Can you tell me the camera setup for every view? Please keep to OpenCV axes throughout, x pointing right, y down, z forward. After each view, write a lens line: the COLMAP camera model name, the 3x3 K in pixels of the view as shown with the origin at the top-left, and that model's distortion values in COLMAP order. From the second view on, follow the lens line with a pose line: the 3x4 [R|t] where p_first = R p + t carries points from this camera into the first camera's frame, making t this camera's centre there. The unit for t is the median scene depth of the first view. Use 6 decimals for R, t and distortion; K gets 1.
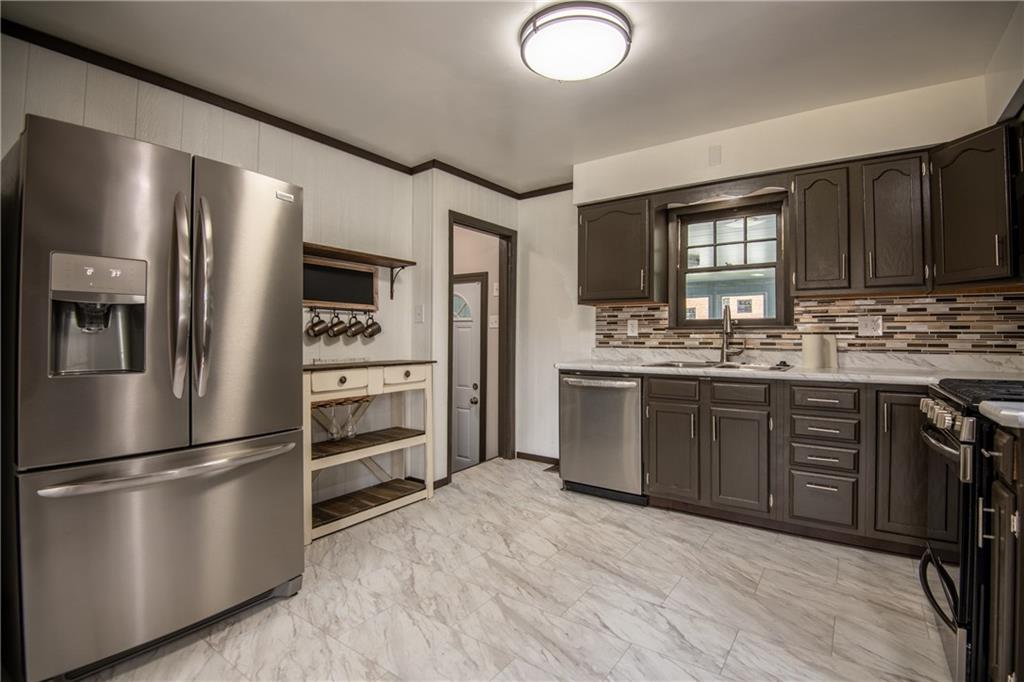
lens RADIAL K [[485.4, 0, 512.0], [0, 485.4, 341.0], [0, 0, 1]] dist [-0.000477, -0.000191]
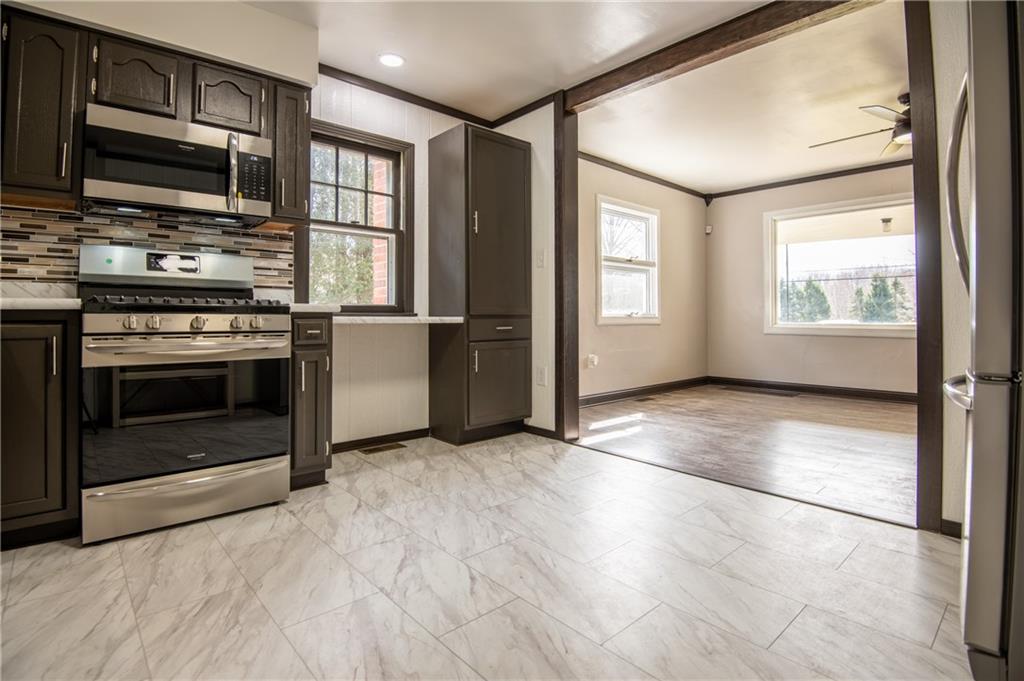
lens RADIAL K [[485.4, 0, 512.0], [0, 485.4, 340.5], [0, 0, 1]] dist [-0.000477, -0.000191]
pose [[-0.978312, -0.004226, 0.207092, -0.043526], [0.006290, 0.998725, 0.050095, 0.116953], [-0.207040, 0.050311, -0.977038, 1.602415]]
